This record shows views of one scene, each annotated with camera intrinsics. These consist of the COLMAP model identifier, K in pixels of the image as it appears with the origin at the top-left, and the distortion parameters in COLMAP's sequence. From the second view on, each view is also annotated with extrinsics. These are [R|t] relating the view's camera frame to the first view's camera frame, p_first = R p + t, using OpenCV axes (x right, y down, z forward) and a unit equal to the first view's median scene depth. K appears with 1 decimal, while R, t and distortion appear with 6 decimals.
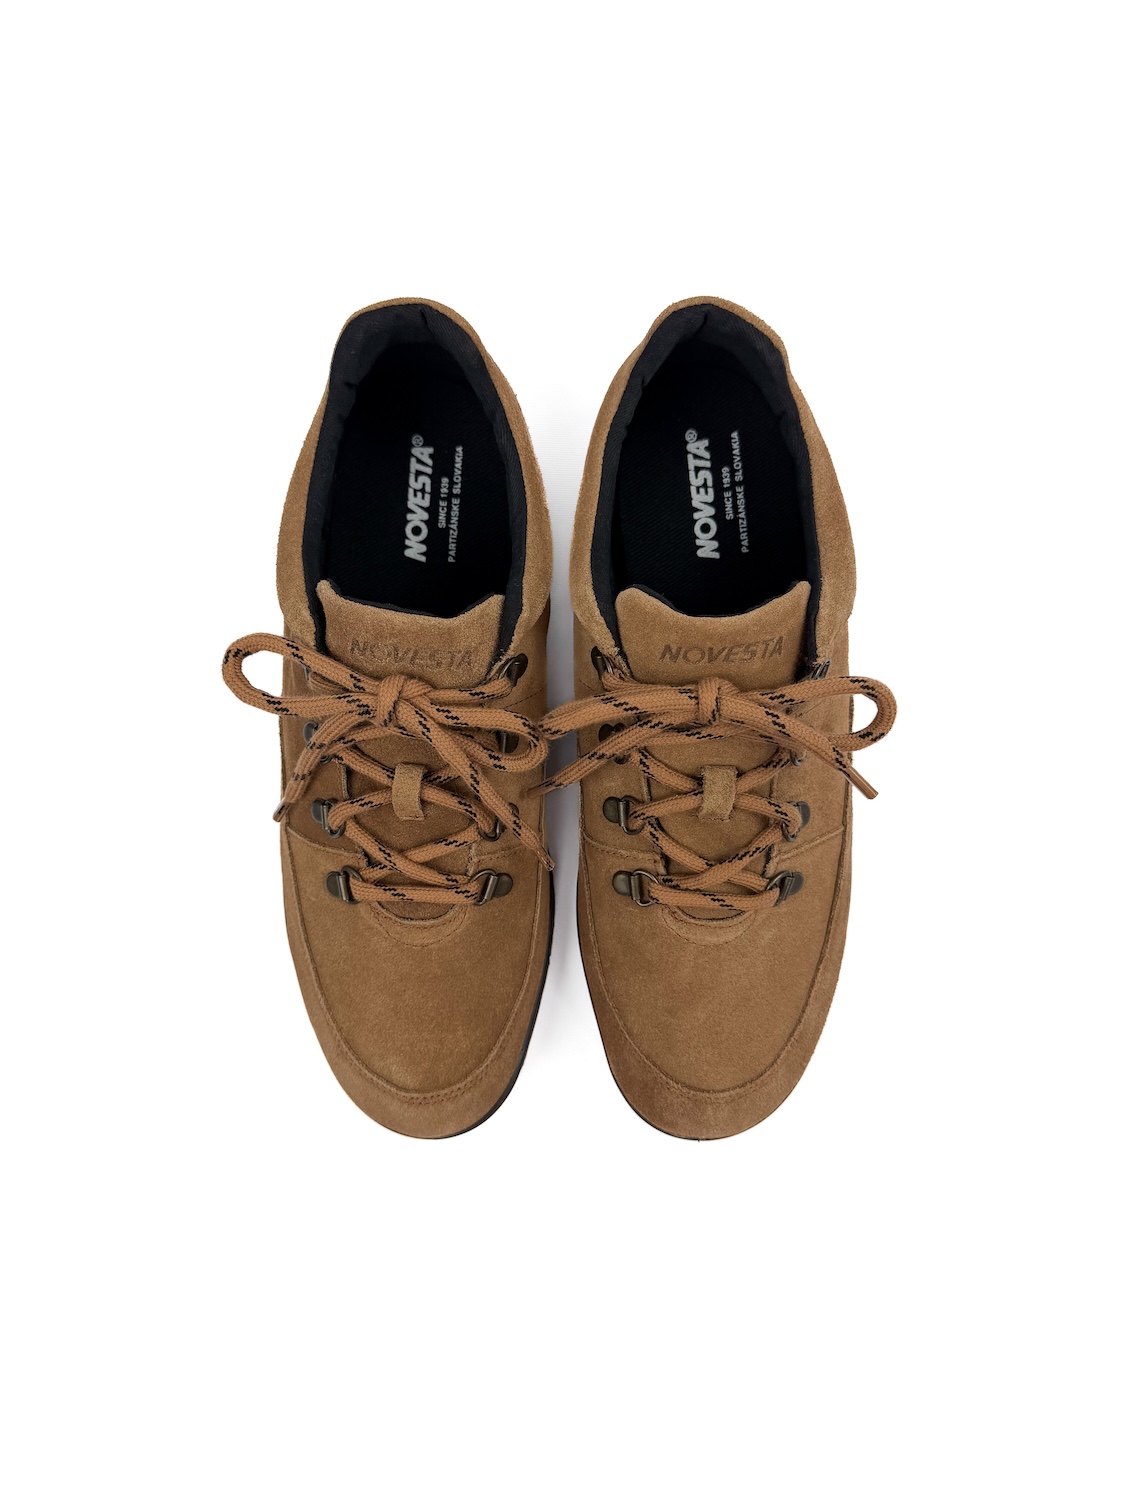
lens RADIAL K [[1055.0, 0, 562.5], [0, 1055.0, 750.0], [0, 0, 1]] dist [0.268751, -0.000001]
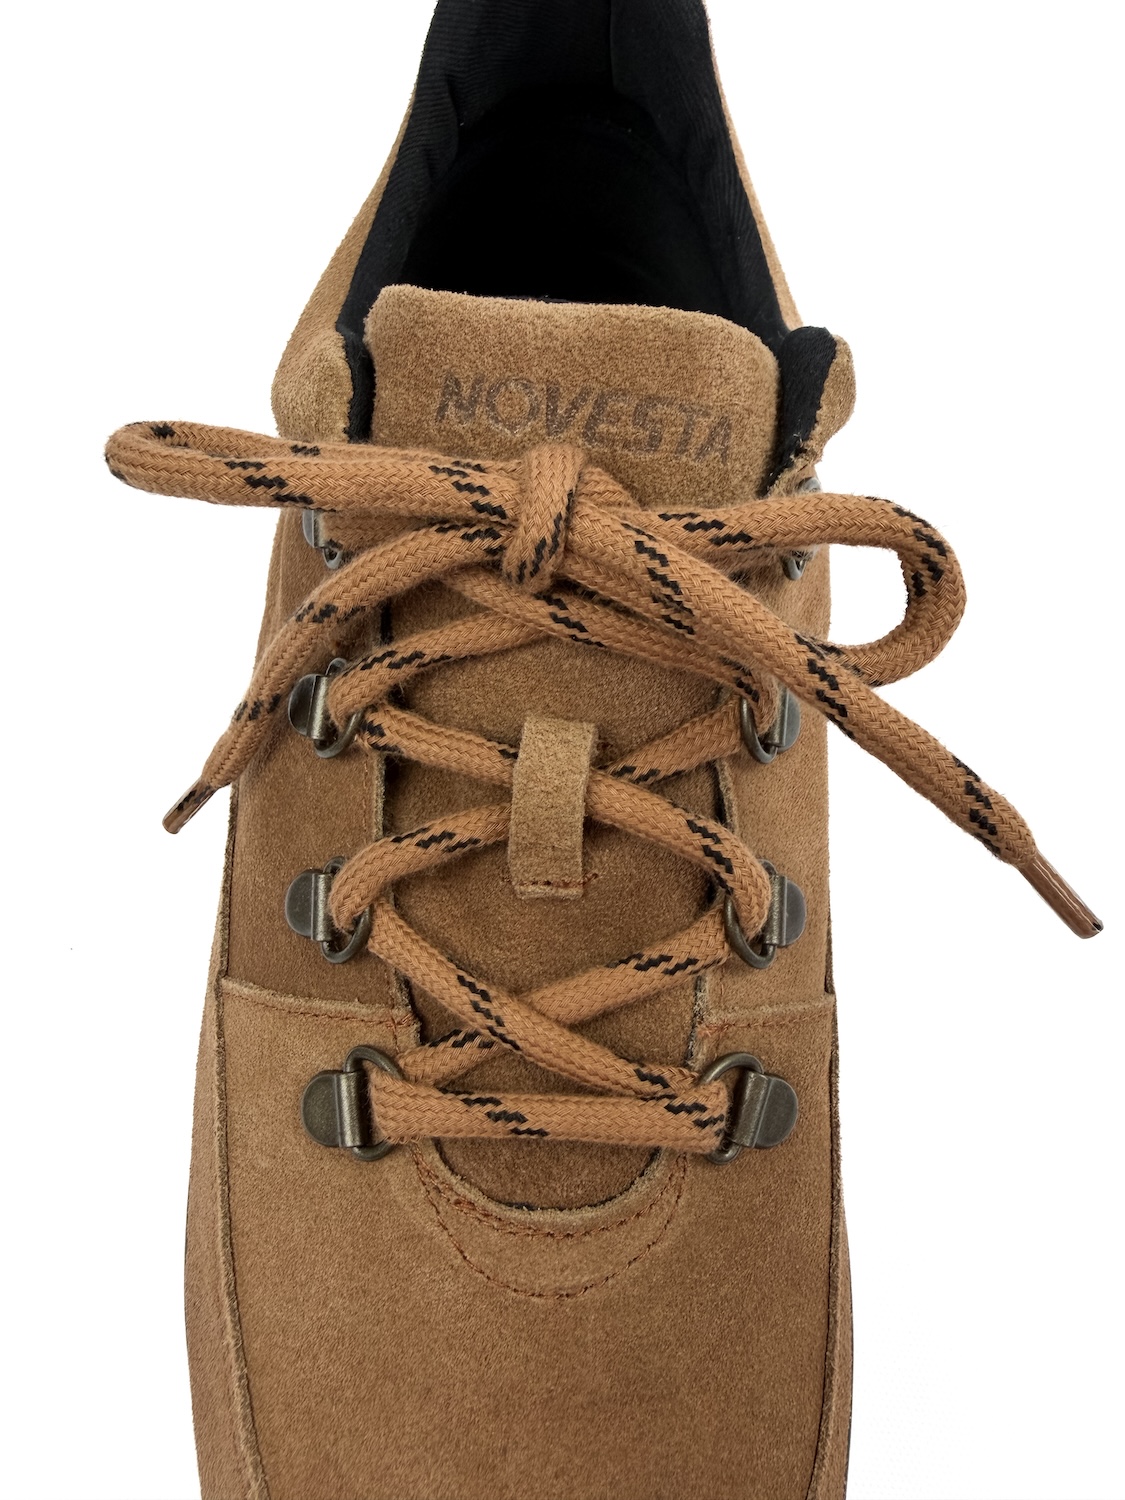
lens RADIAL K [[1011.5, 0, 562.5], [0, 1011.5, 750.0], [0, 0, 1]] dist [0.027619, 0.001696]
pose [[0.999508, 0.013057, 0.028510, -0.145691], [0.000206, 0.906430, -0.422355, 0.167321], [-0.031358, 0.422153, 0.905982, 0.642273]]
